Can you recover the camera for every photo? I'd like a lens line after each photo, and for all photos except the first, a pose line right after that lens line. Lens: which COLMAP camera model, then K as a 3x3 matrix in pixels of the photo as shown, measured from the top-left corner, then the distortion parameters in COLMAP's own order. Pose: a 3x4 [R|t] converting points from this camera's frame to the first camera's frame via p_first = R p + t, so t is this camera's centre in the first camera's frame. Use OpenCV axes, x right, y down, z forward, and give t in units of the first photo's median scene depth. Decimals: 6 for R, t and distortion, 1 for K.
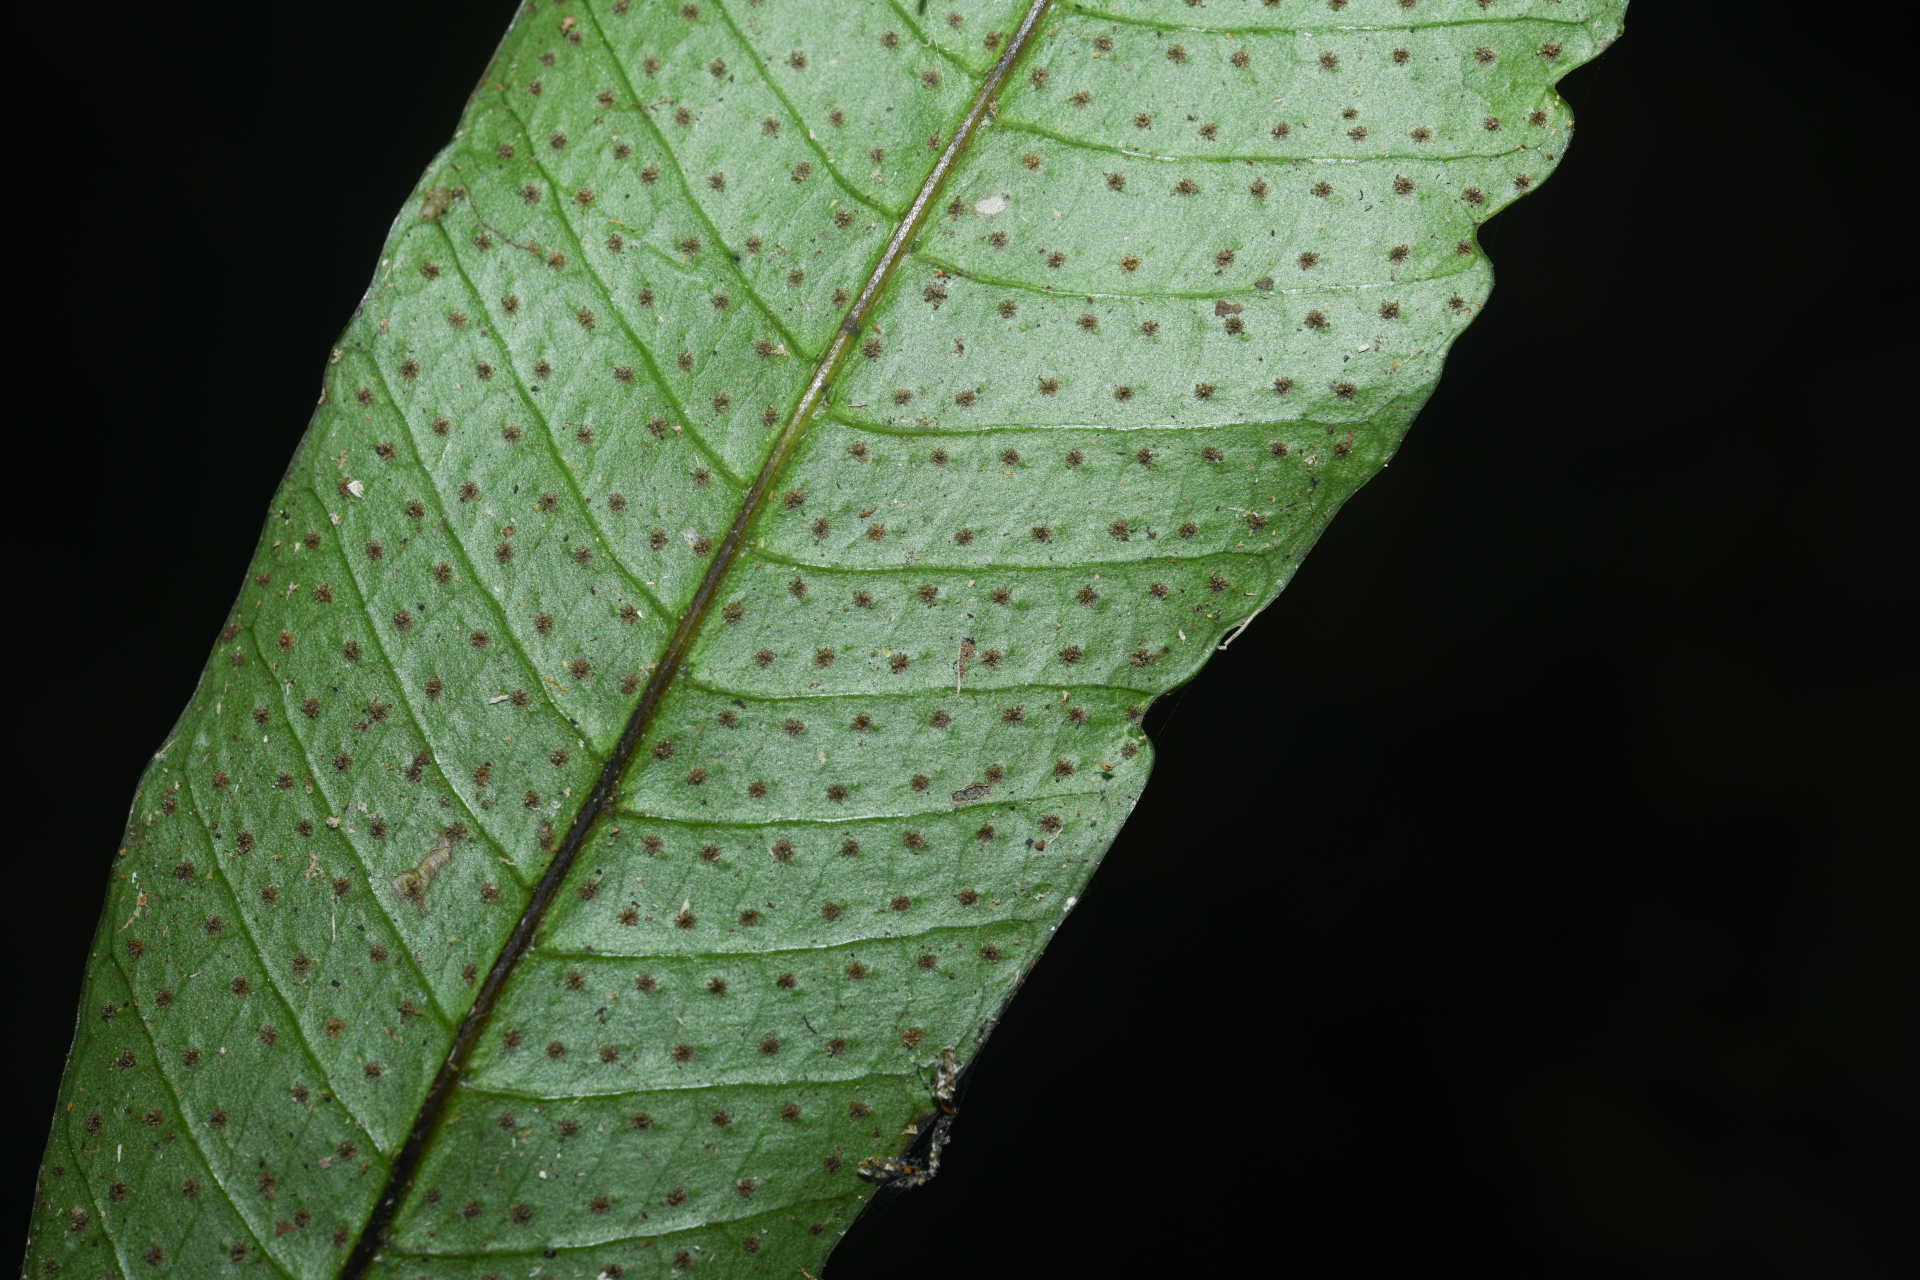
lens RADIAL K [[4110.4, 0, 960.0], [0, 4110.4, 640.0], [0, 0, 1]] dist [-0.111483, 0.711648]
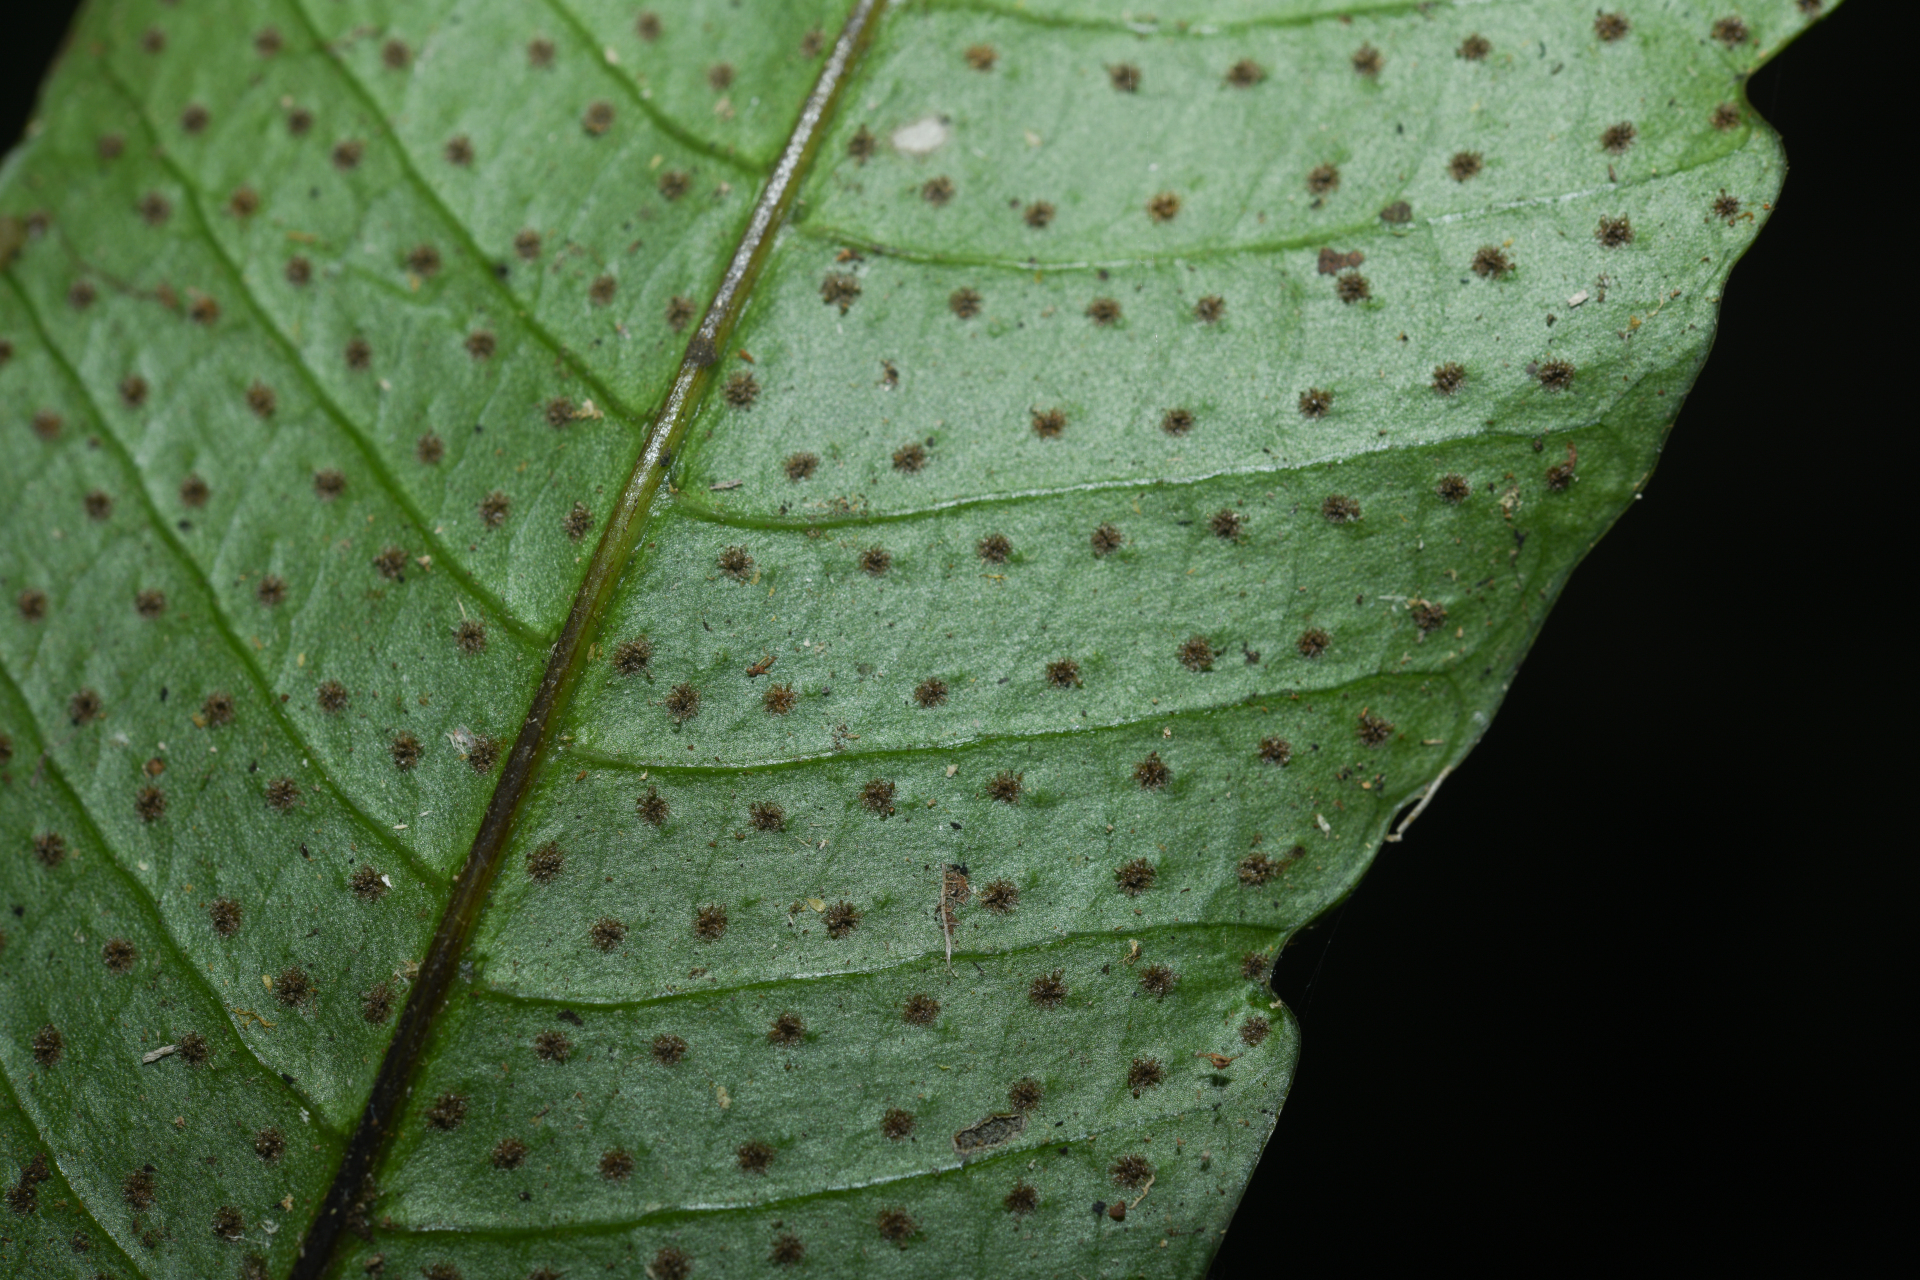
lens RADIAL K [[4110.4, 0, 960.0], [0, 4110.4, 640.0], [0, 0, 1]] dist [-0.111483, 0.711648]
pose [[0.994589, -0.103838, -0.003112, 0.007610], [0.102968, 0.989340, -0.102976, 0.027711], [0.013772, 0.102098, 0.994679, 0.421759]]
